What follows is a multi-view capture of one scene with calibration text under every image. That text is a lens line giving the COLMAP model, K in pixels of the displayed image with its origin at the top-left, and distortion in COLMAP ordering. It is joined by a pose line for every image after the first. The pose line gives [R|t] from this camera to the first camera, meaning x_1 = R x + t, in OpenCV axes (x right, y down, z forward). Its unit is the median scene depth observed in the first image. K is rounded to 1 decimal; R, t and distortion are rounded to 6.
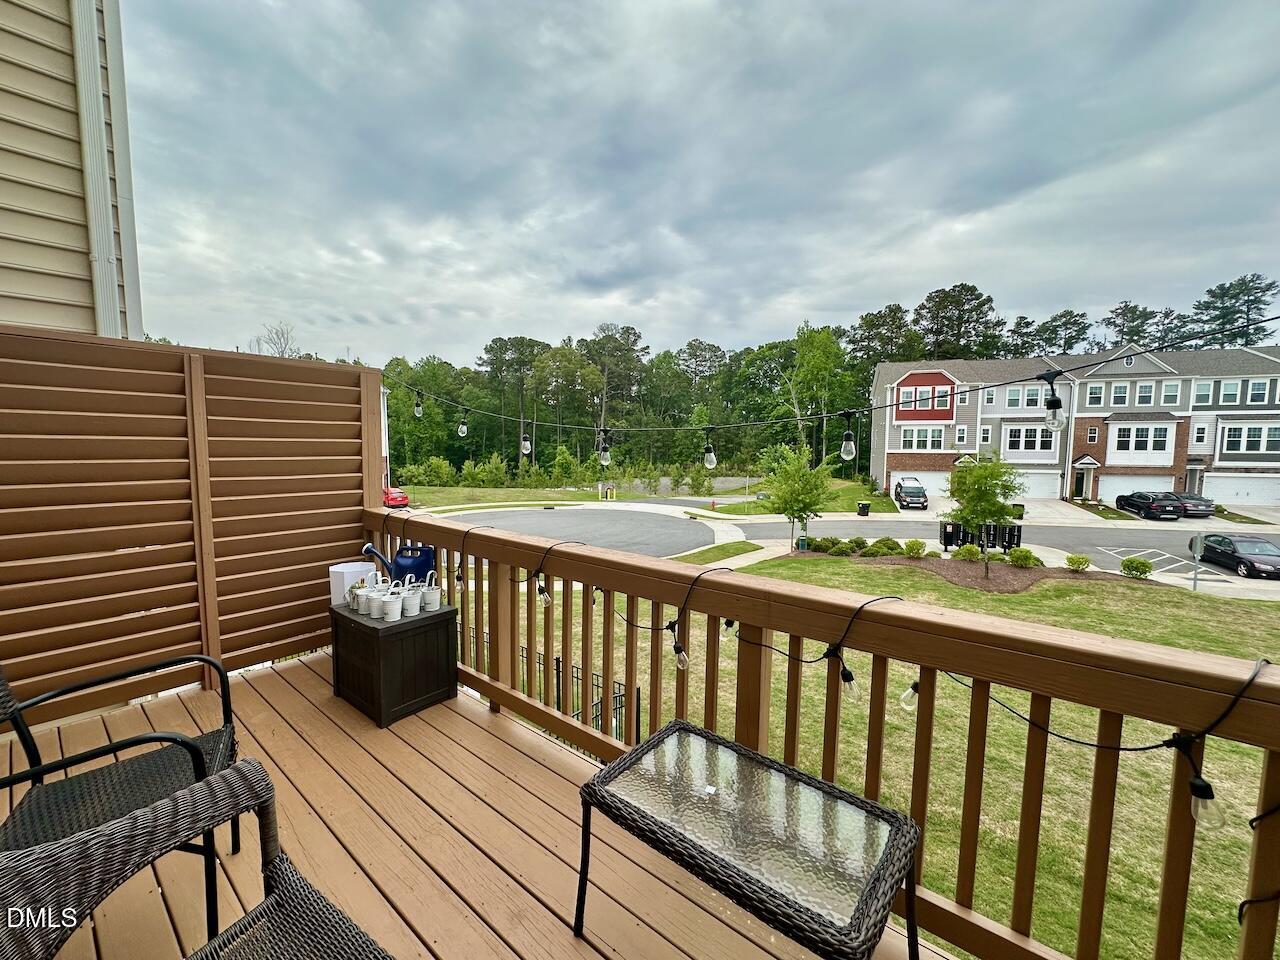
lens RADIAL K [[512.8, 0, 638.3], [0, 512.8, 478.4], [0, 0, 1]] dist [-0.002212, 0.000739]
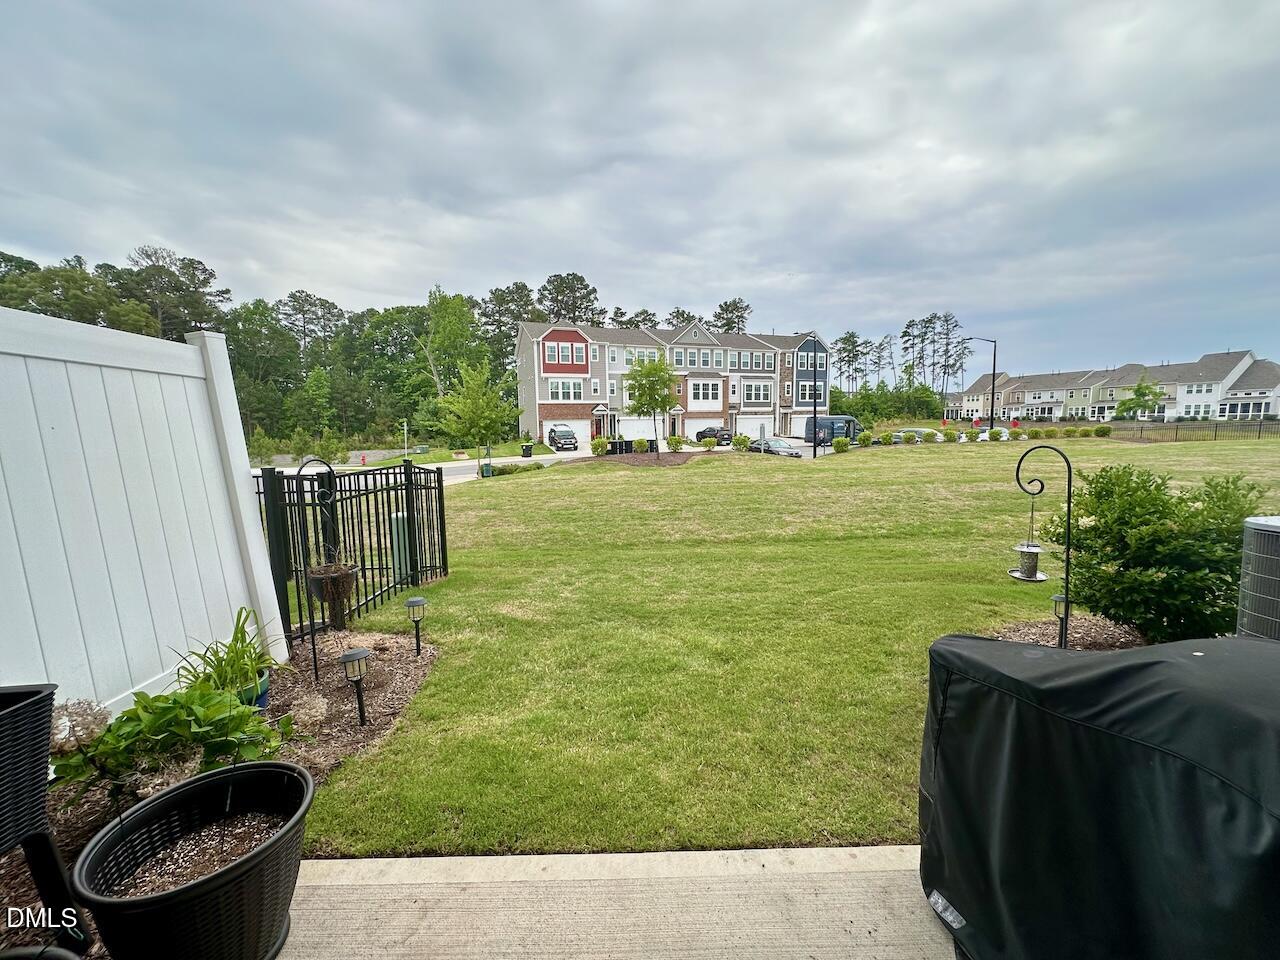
lens RADIAL K [[512.8, 0, 638.3], [0, 512.8, 479.9], [0, 0, 1]] dist [-0.002212, 0.000739]
pose [[0.769404, -0.081890, 0.633492, -0.043187], [0.066704, 0.996626, 0.047816, 0.072022], [-0.635271, 0.005467, 0.772270, 0.045622]]
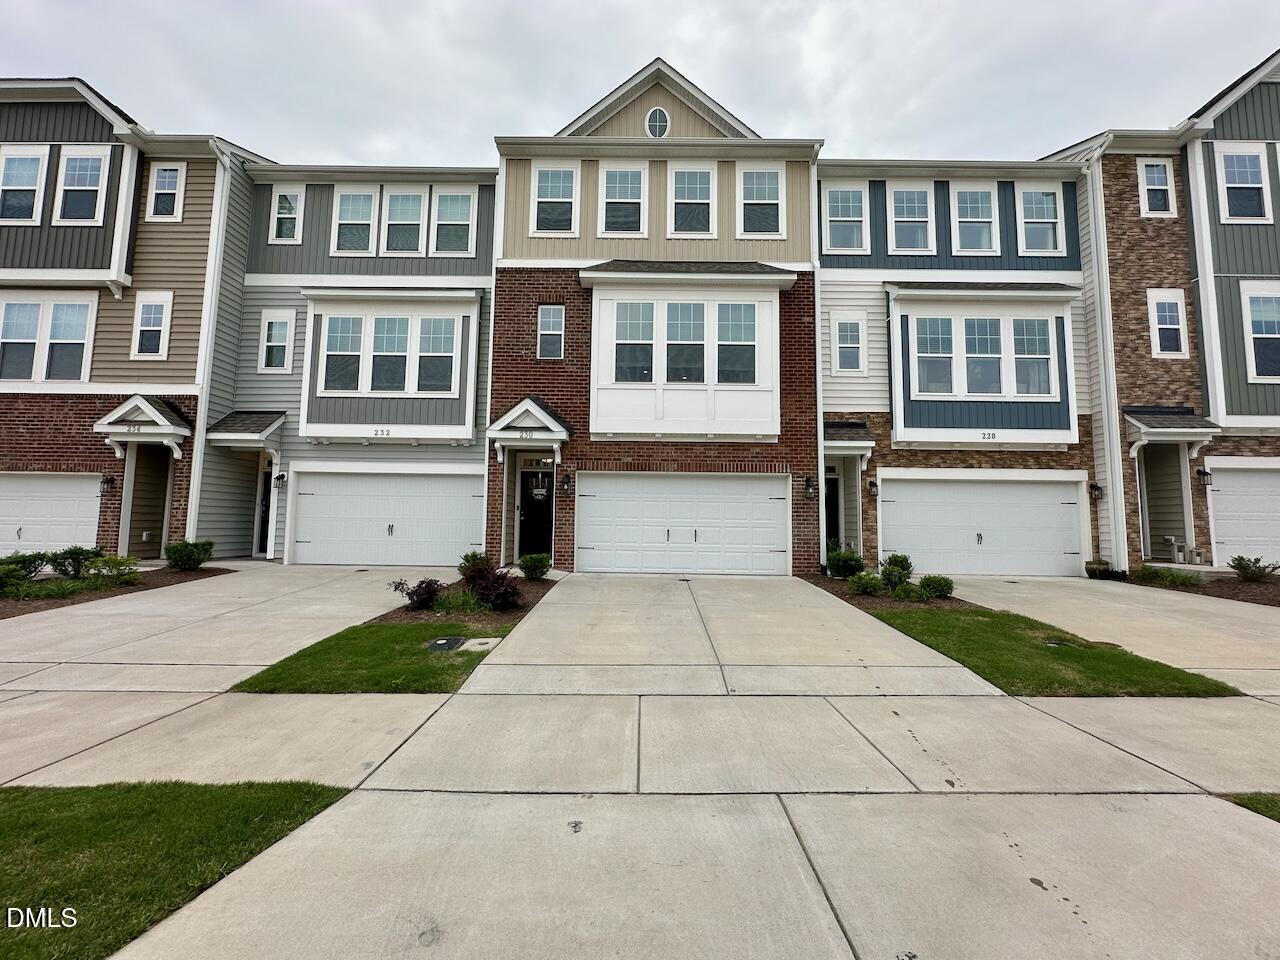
lens RADIAL K [[586.7, 0, 643.7], [0, 586.7, 480.6], [0, 0, 1]] dist [-0.001293, -0.000244]
pose [[0.948611, 0.042948, 0.313515, 0.757724], [0.013159, 0.984536, -0.174685, 0.048458], [-0.316170, 0.169834, 0.933377, 0.629351]]
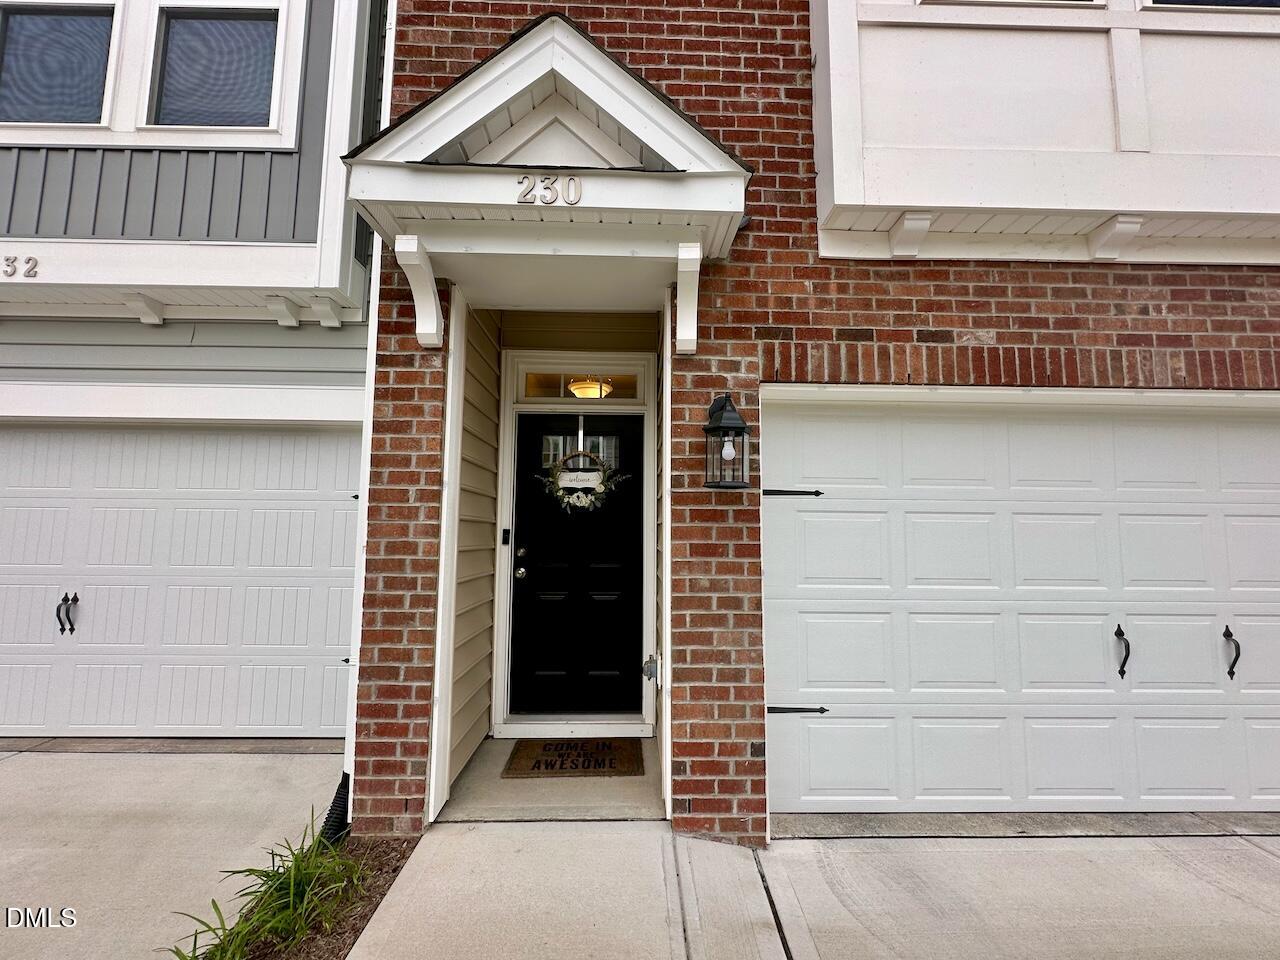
lens RADIAL K [[512.8, 0, 638.8], [0, 512.8, 478.2], [0, 0, 1]] dist [-0.002212, 0.000739]
pose [[0.931799, 0.047191, 0.359895, 0.782795], [0.022702, 0.981994, -0.187543, 0.014266], [-0.362265, 0.182923, 0.913949, 0.860247]]
